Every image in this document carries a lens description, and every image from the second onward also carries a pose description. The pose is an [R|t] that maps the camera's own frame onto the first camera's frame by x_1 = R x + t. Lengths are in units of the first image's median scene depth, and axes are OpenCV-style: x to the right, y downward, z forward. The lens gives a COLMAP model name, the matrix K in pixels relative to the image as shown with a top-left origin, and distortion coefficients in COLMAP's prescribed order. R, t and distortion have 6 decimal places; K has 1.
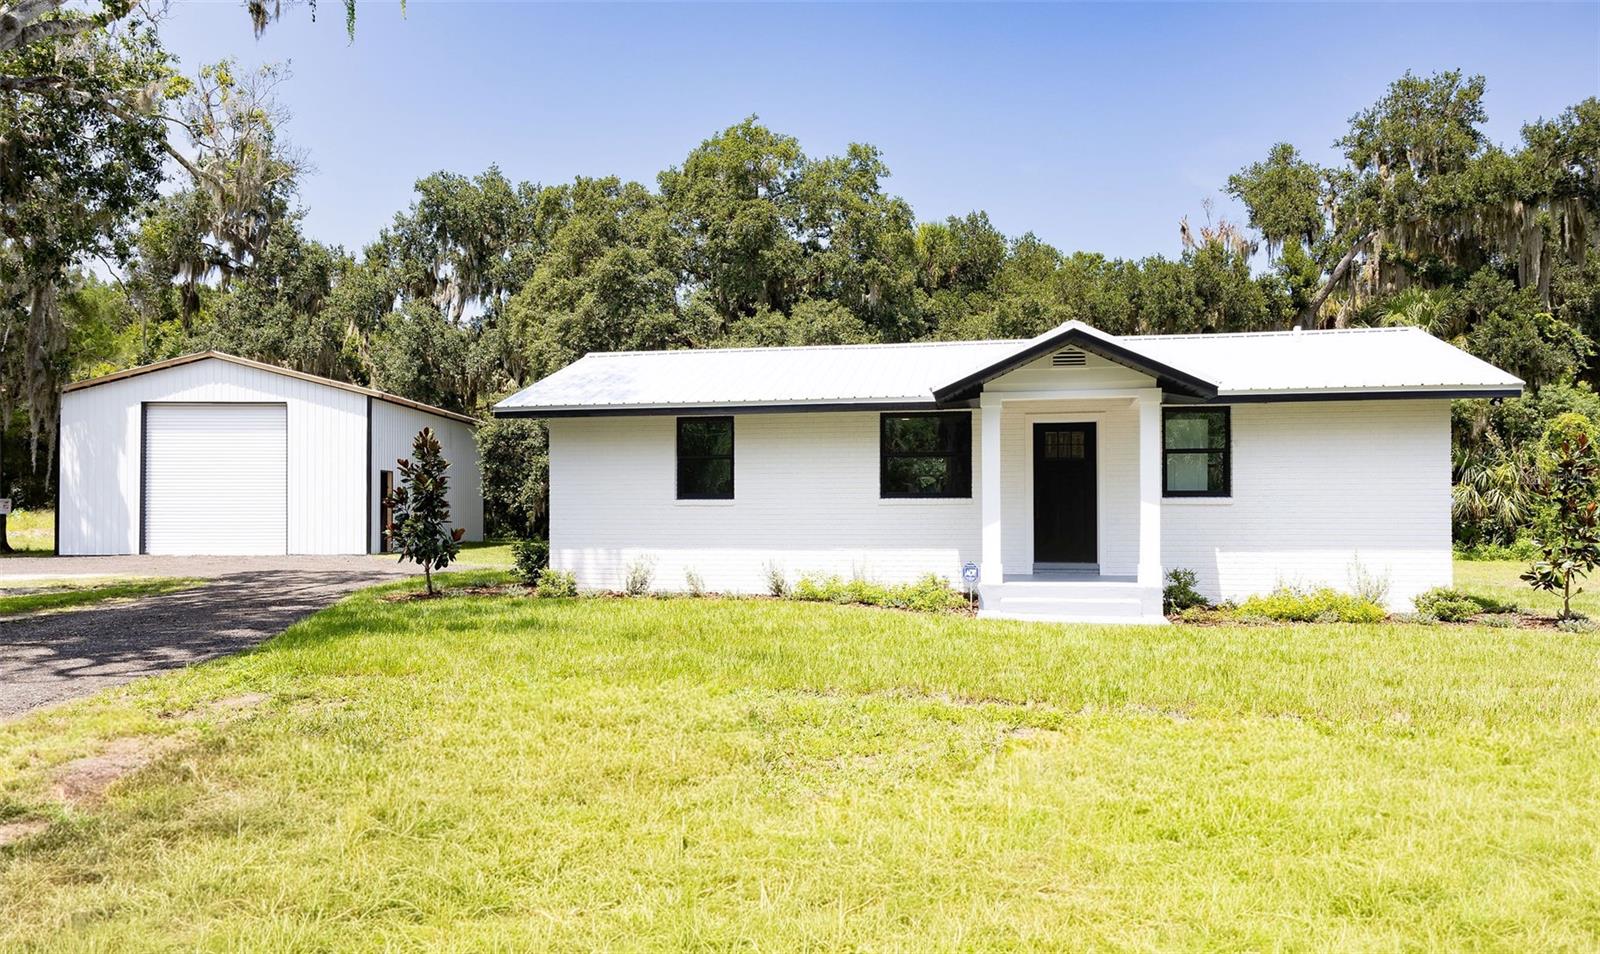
lens RADIAL K [[1065.5, 0, 802.7], [0, 1065.5, 486.0], [0, 0, 1]] dist [0.009879, -0.003934]
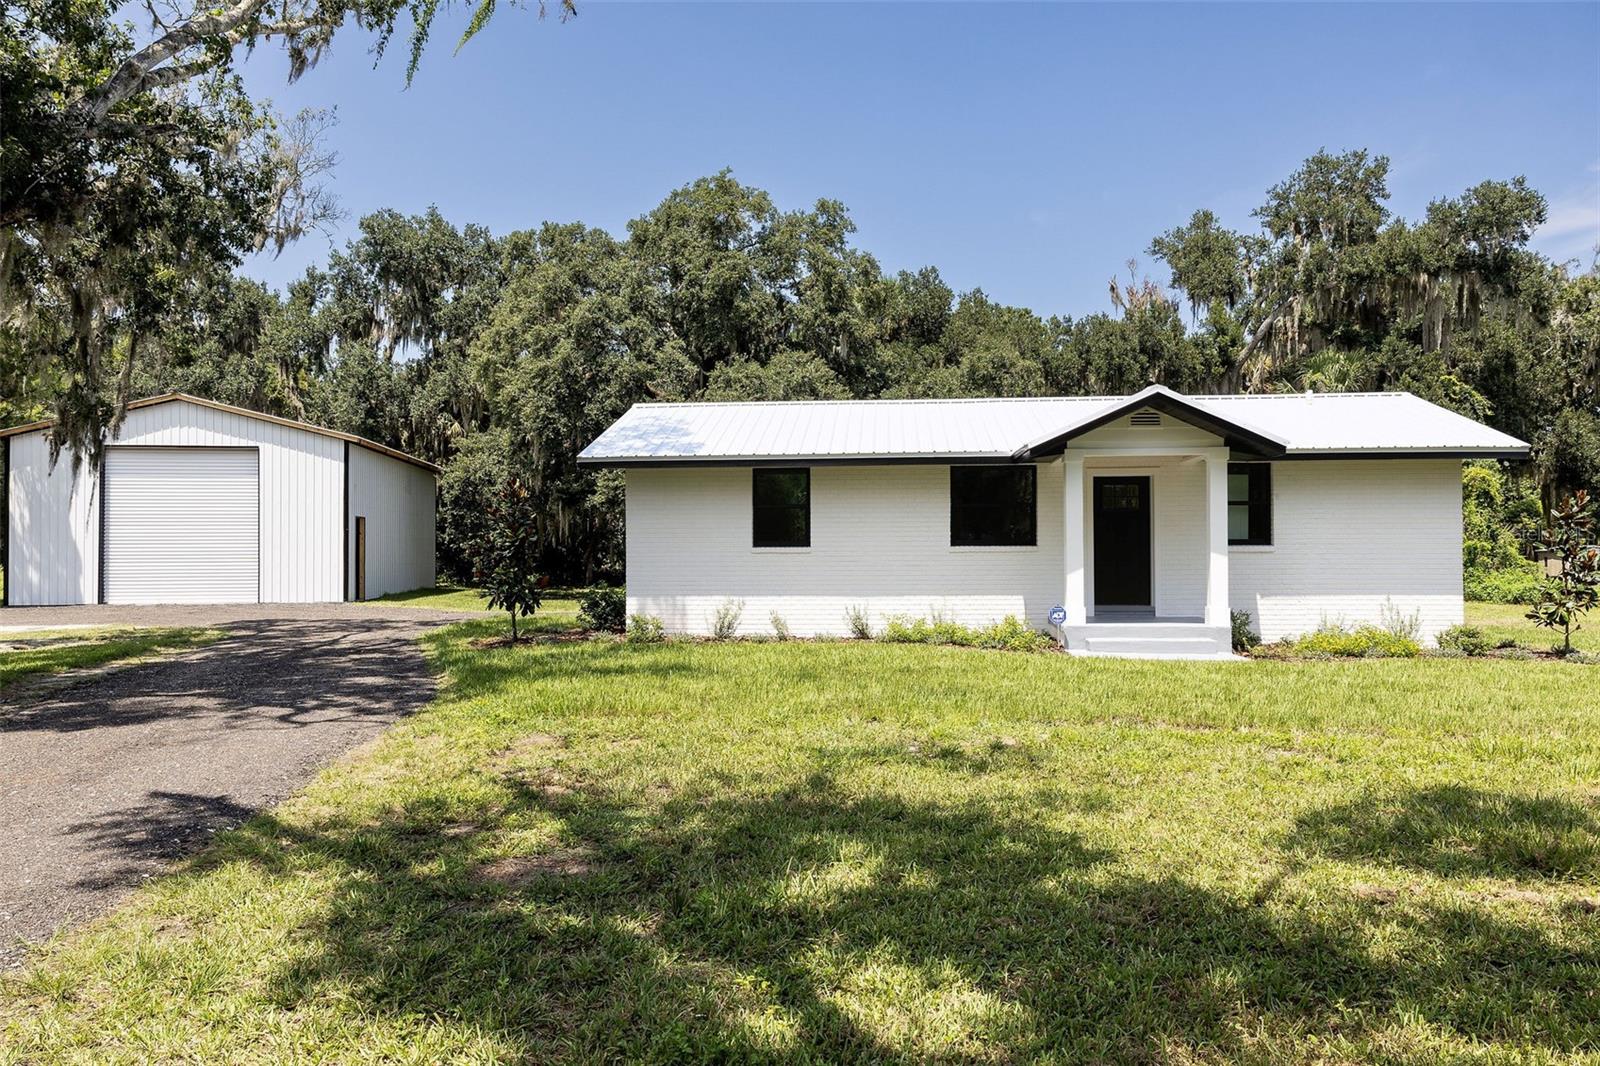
lens RADIAL K [[1069.8, 0, 791.6], [0, 1069.8, 529.4], [0, 0, 1]] dist [0.004985, -0.002825]
pose [[0.994275, 0.000866, 0.106852, -0.095881], [-0.000784, 0.999999, -0.000814, -0.002108], [-0.106853, 0.000726, 0.994275, -0.022284]]
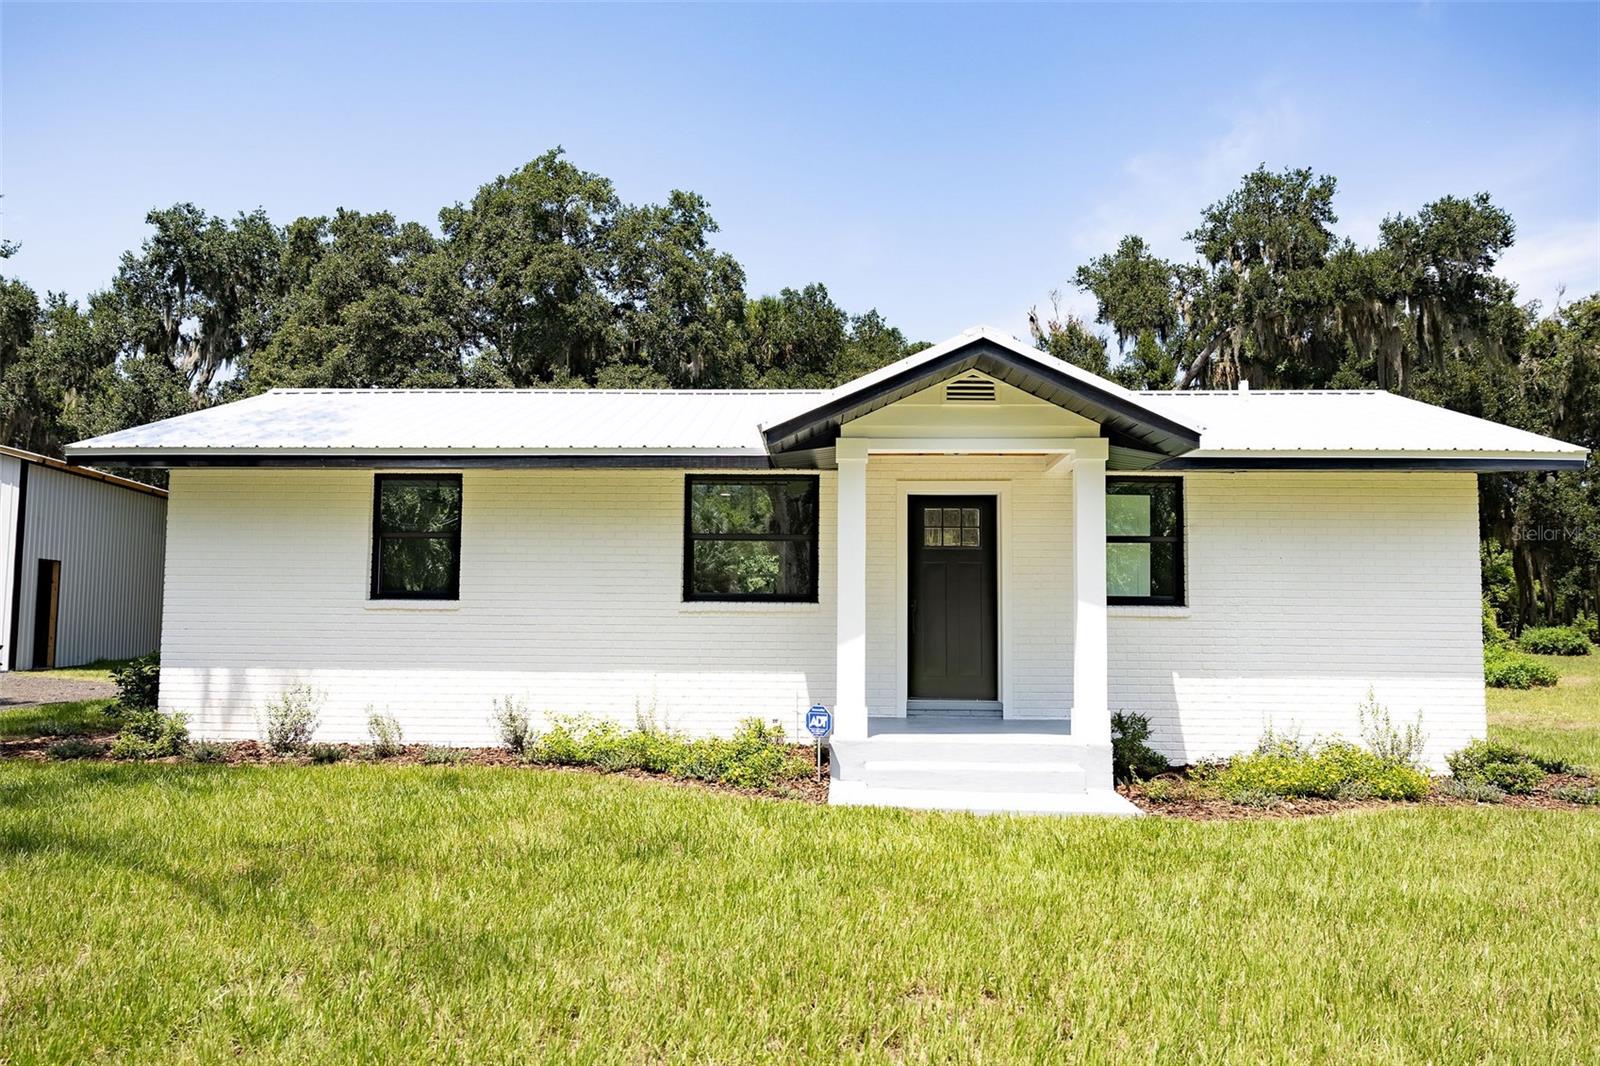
lens RADIAL K [[1069.8, 0, 793.0], [0, 1069.8, 532.8], [0, 0, 1]] dist [0.004985, -0.002825]
pose [[0.988656, 0.022628, 0.148481, 0.019503], [-0.014262, 0.998263, -0.057169, 0.002735], [-0.149517, 0.054403, 0.987261, 0.156639]]
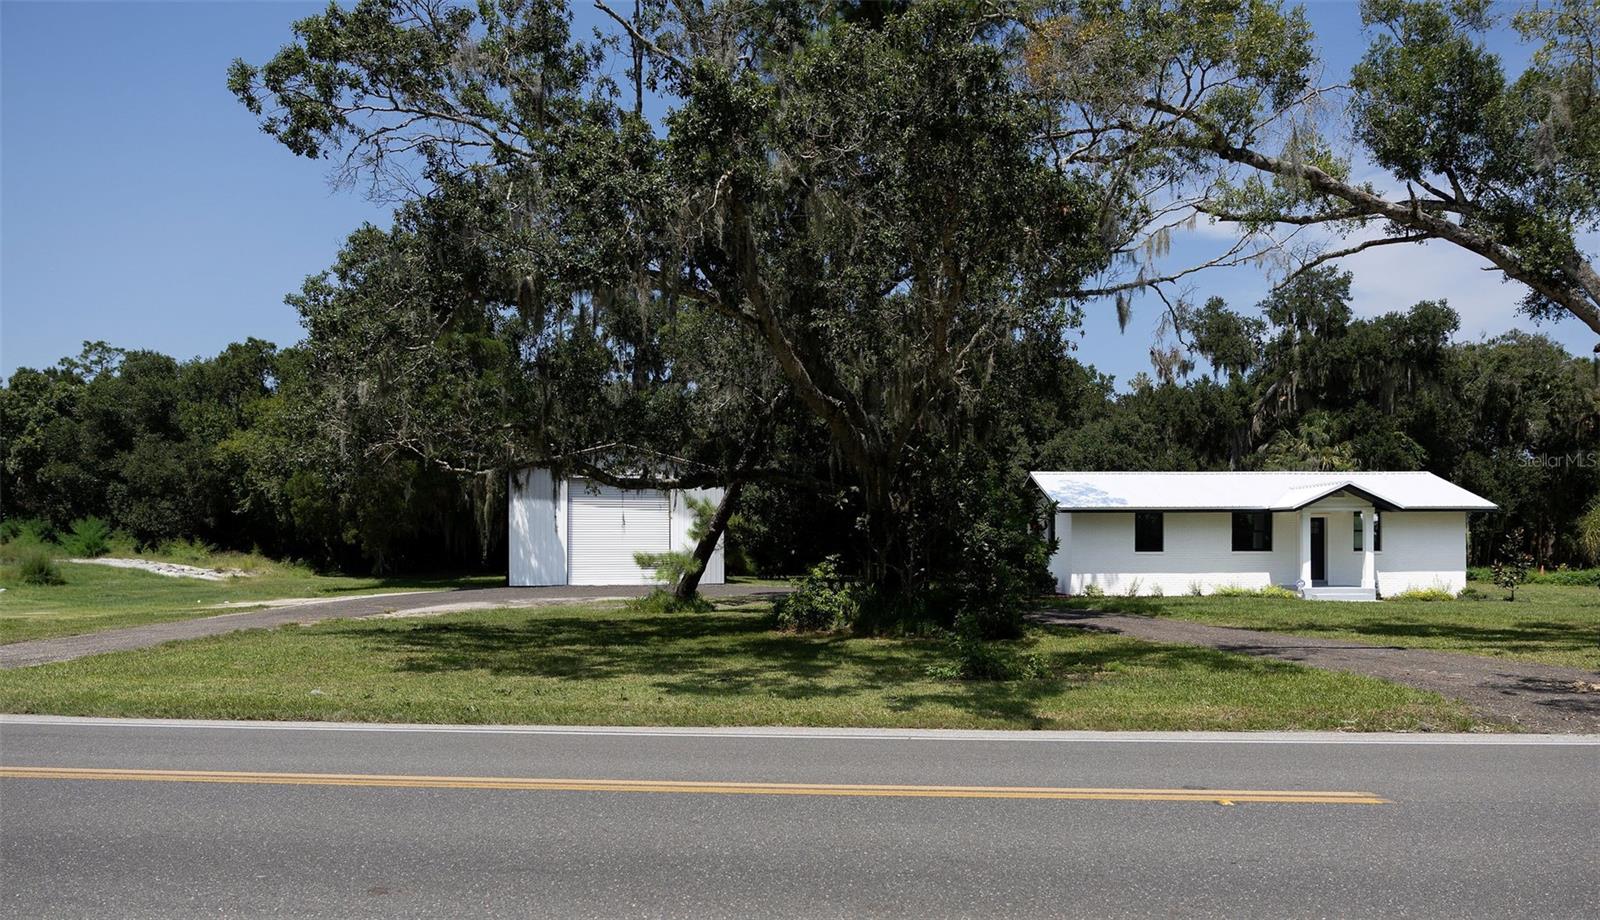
lens RADIAL K [[1163.4, 0, 791.0], [0, 1163.4, 517.7], [0, 0, 1]] dist [0.032643, -0.001429]
pose [[0.968400, 0.004344, 0.249363, -0.669224], [-0.004503, 0.999990, 0.000066, -0.025500], [-0.249360, -0.001187, 0.968410, -0.520925]]
